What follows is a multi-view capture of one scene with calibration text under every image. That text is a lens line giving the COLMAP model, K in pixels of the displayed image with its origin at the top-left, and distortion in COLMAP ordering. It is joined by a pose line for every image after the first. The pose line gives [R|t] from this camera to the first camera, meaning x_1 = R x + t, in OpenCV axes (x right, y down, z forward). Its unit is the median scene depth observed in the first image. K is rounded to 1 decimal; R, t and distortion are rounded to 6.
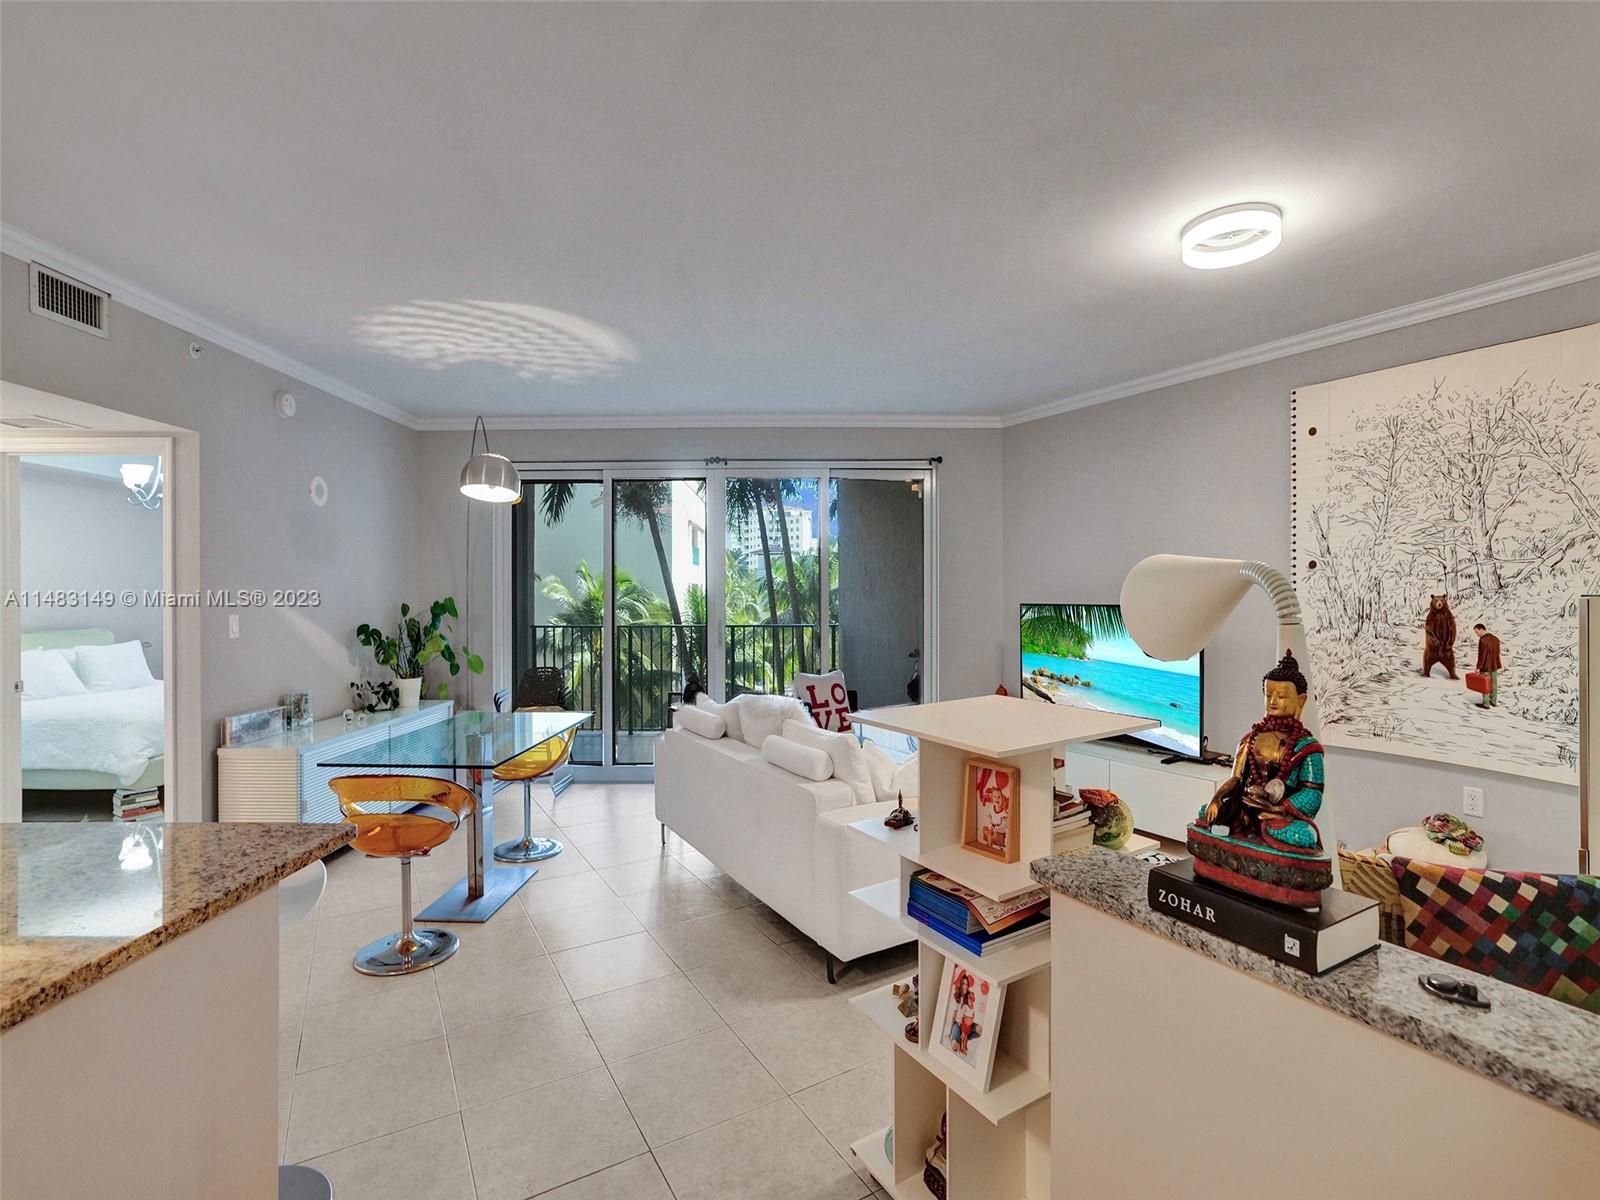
lens RADIAL K [[764.6, 0, 807.8], [0, 764.6, 596.2], [0, 0, 1]] dist [-0.047103, 0.027834]
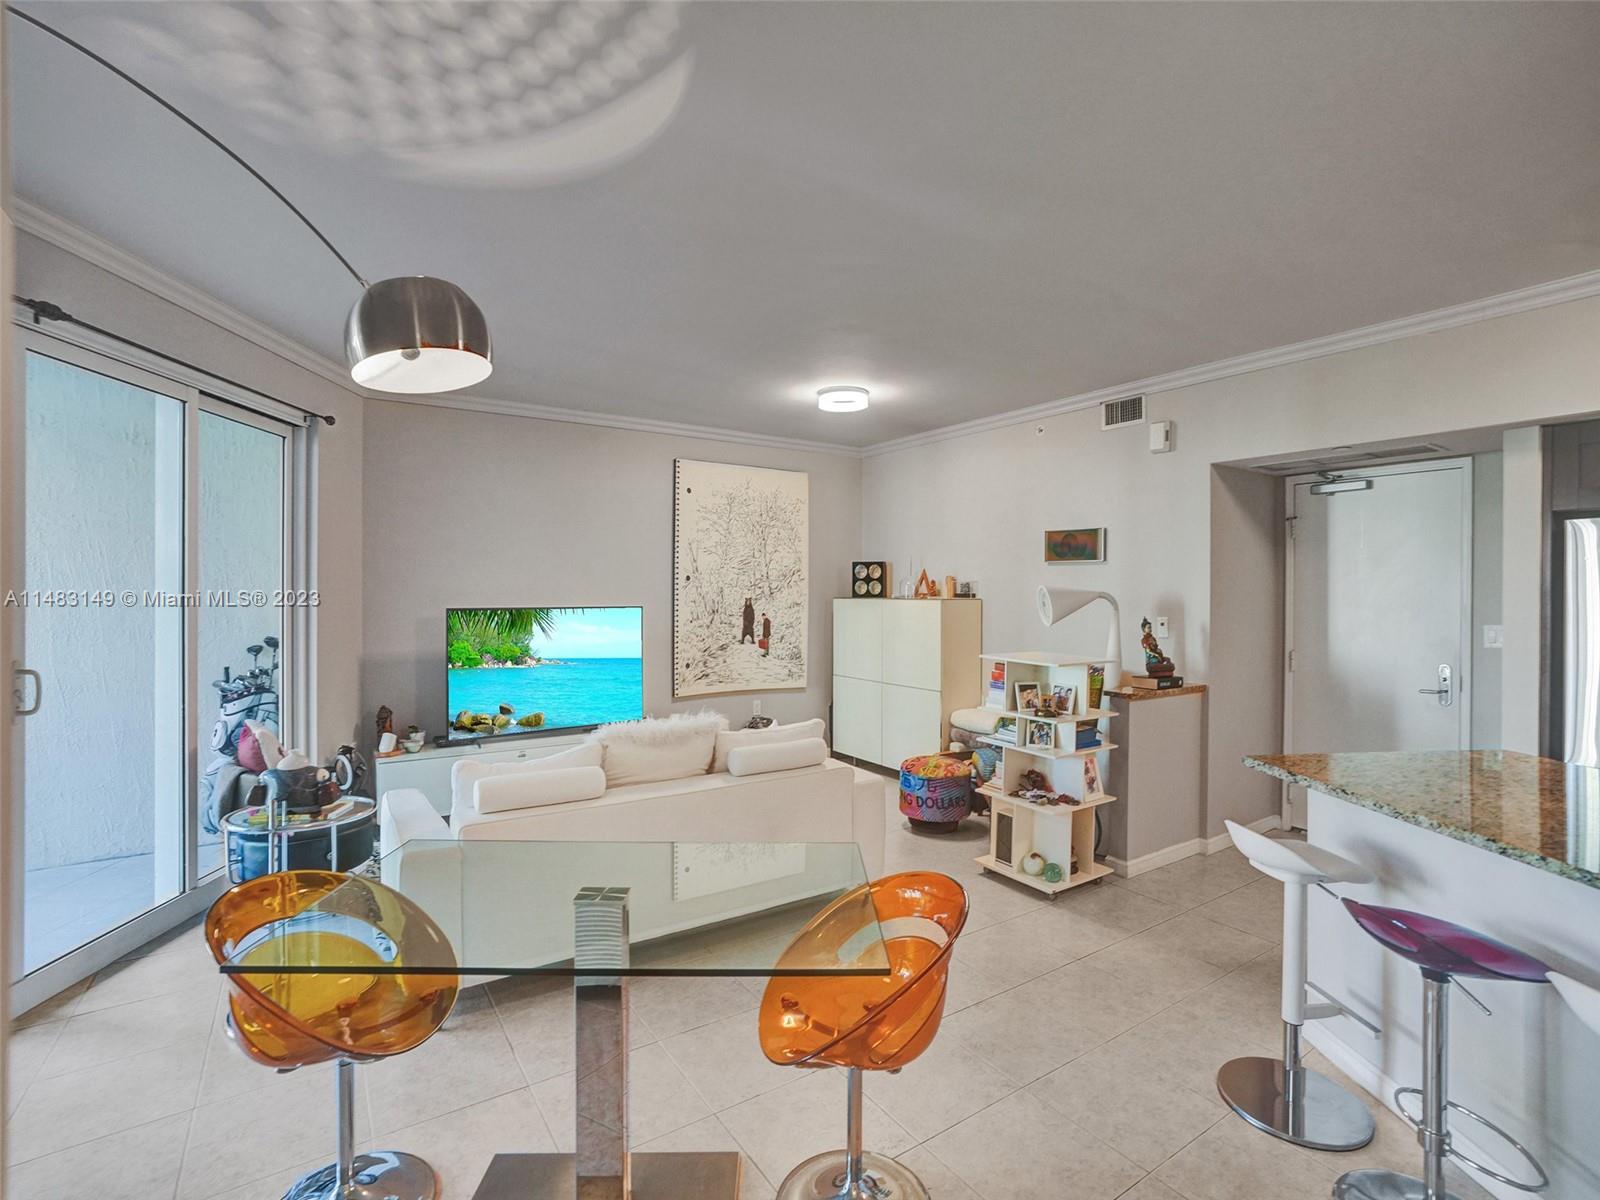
lens RADIAL K [[764.6, 0, 807.8], [0, 764.6, 596.2], [0, 0, 1]] dist [-0.047103, 0.027834]
pose [[-0.051374, -0.004367, 0.998670, -0.939719], [0.000685, 0.999990, 0.004408, -0.012614], [-0.998679, 0.000911, -0.051370, 0.890997]]
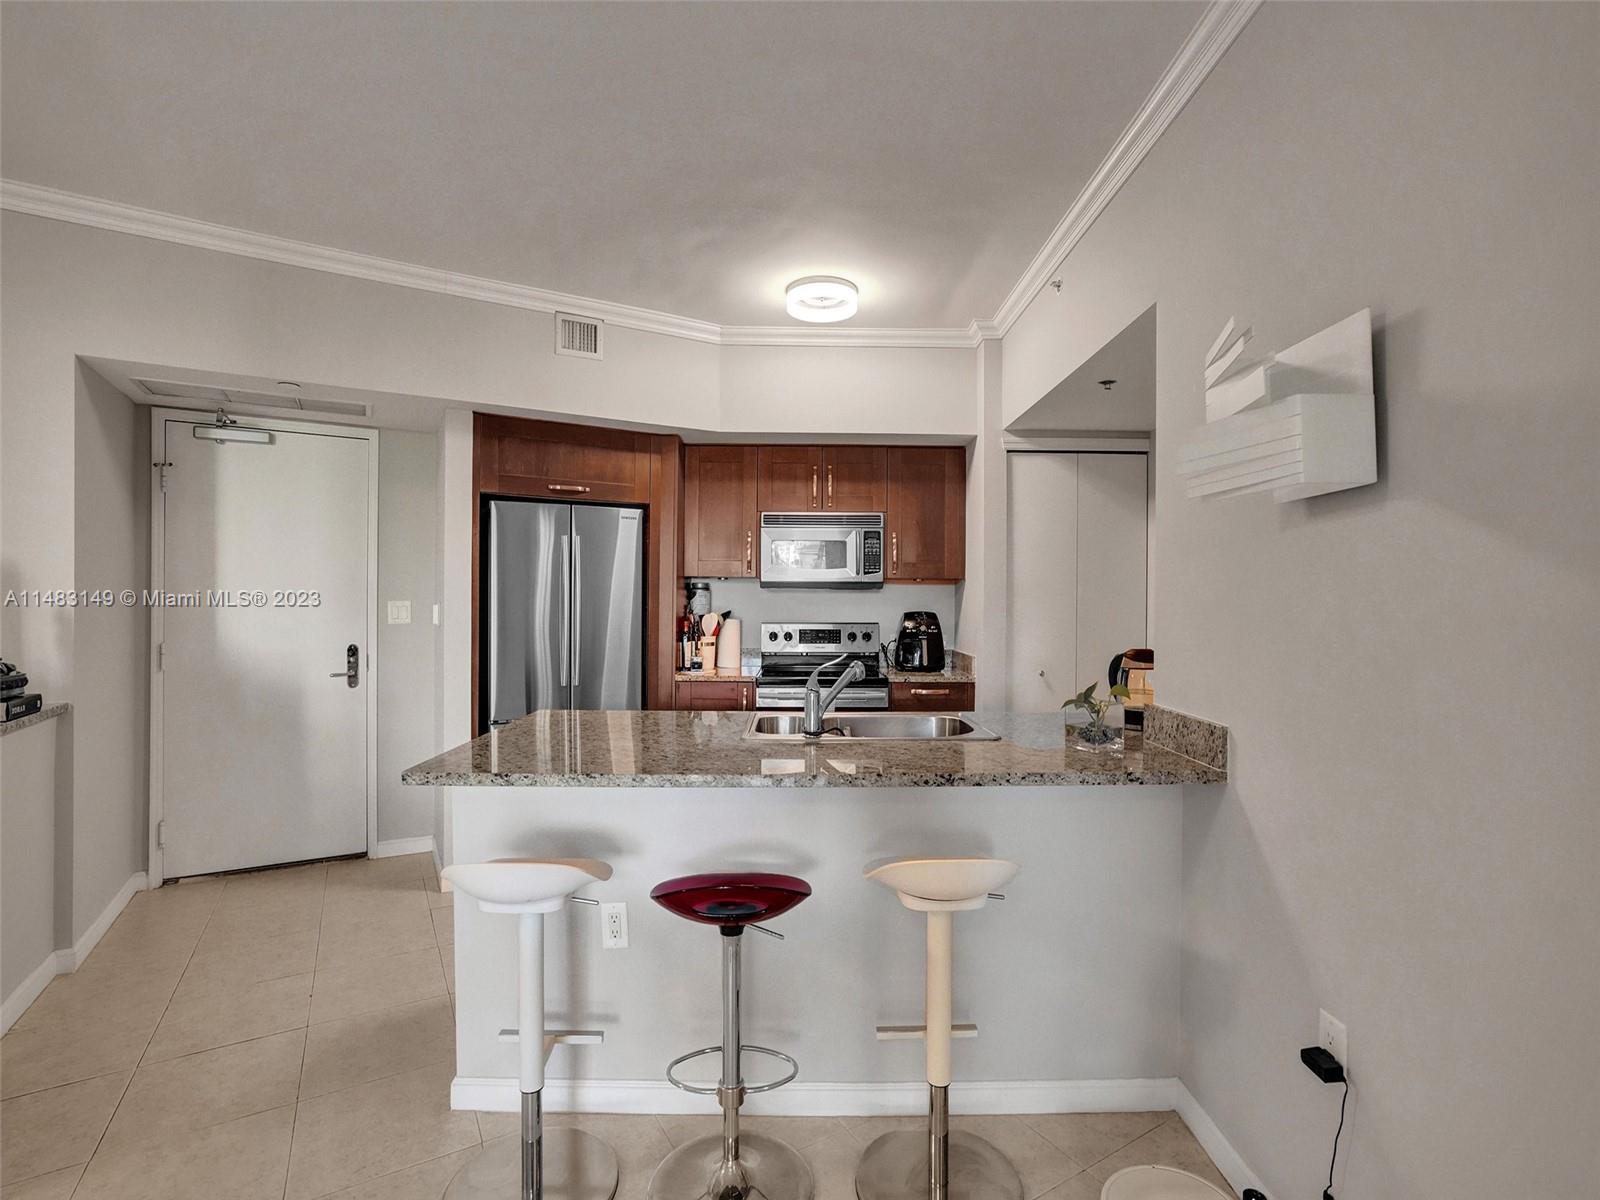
lens RADIAL K [[764.6, 0, 807.8], [0, 764.6, 596.2], [0, 0, 1]] dist [-0.047103, 0.027834]
pose [[-0.999949, -0.004723, 0.008936, -0.536934], [-0.004702, 0.999986, 0.002388, 0.020463], [-0.008947, 0.002346, -0.999957, 0.942053]]
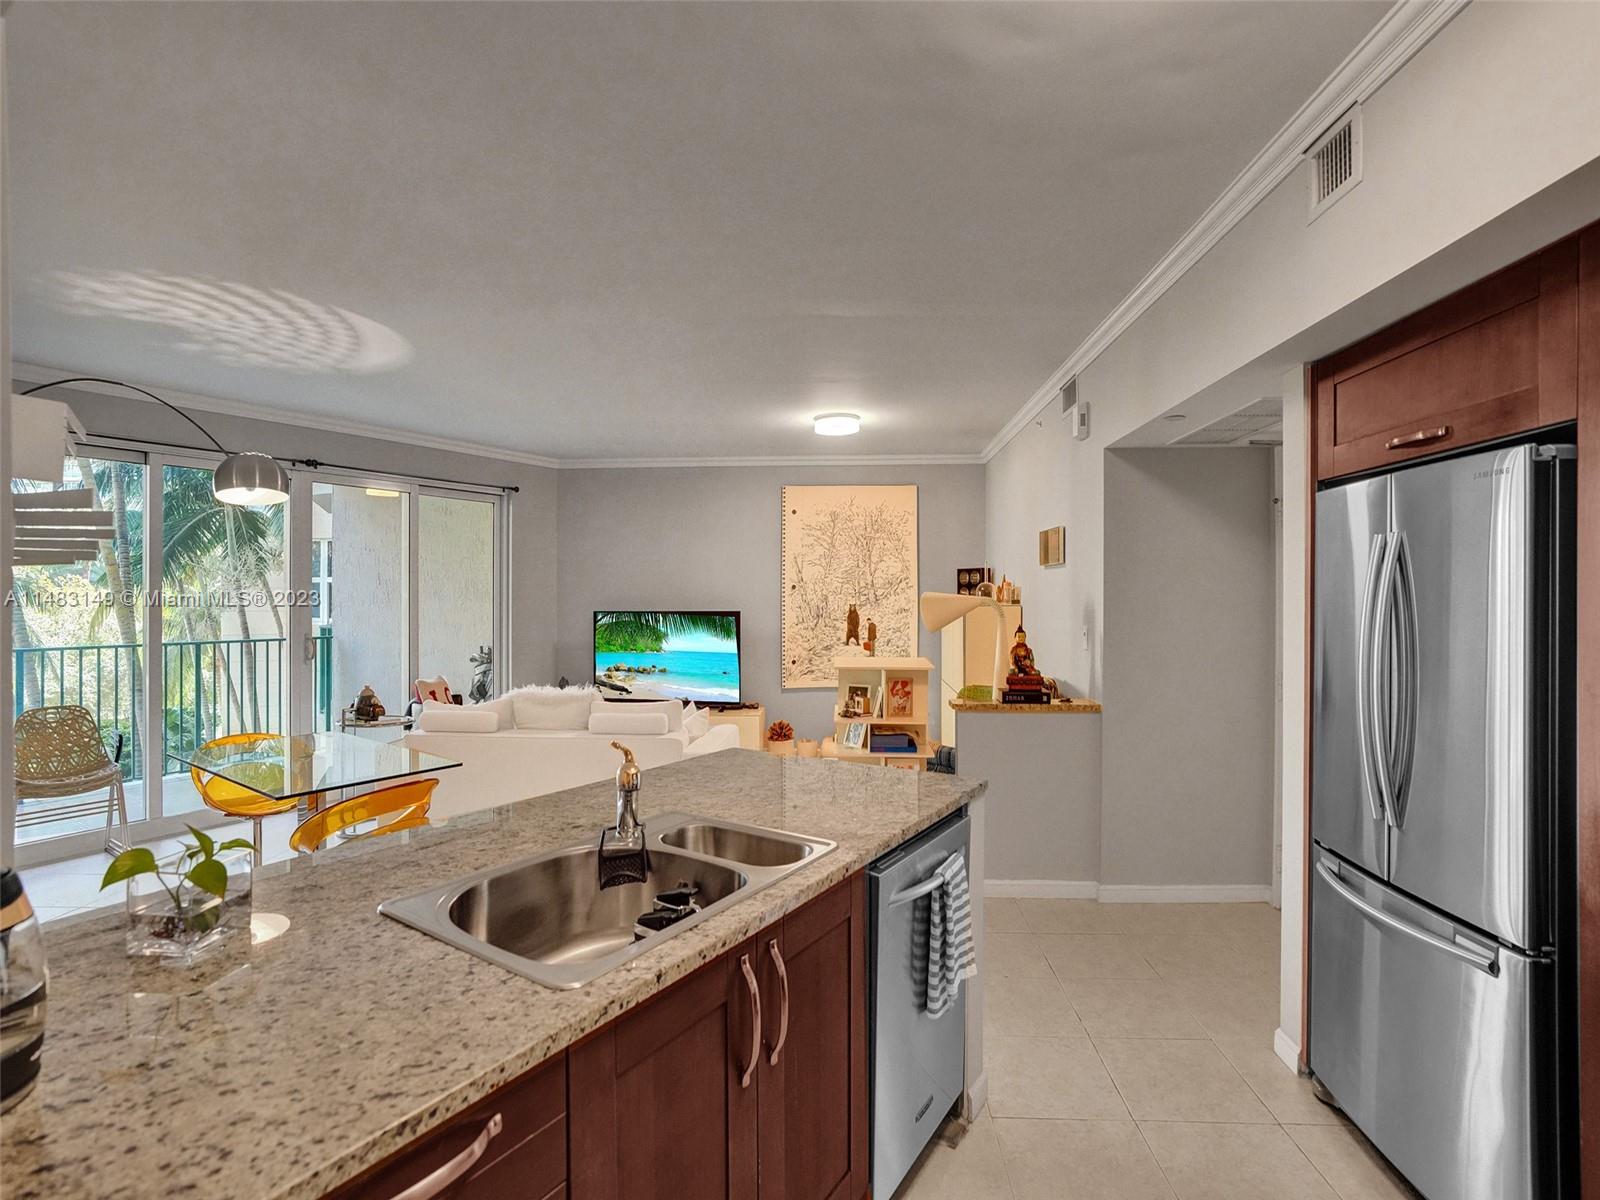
lens RADIAL K [[797.5, 0, 800.0], [0, 797.5, 600.0], [0, 0, 1]] dist [-0.025275, 0.000067]
pose [[0.560994, -0.004144, 0.827809, -0.935823], [0.003004, 0.999991, 0.002970, -0.017890], [-0.827814, 0.000821, 0.561002, -0.072843]]
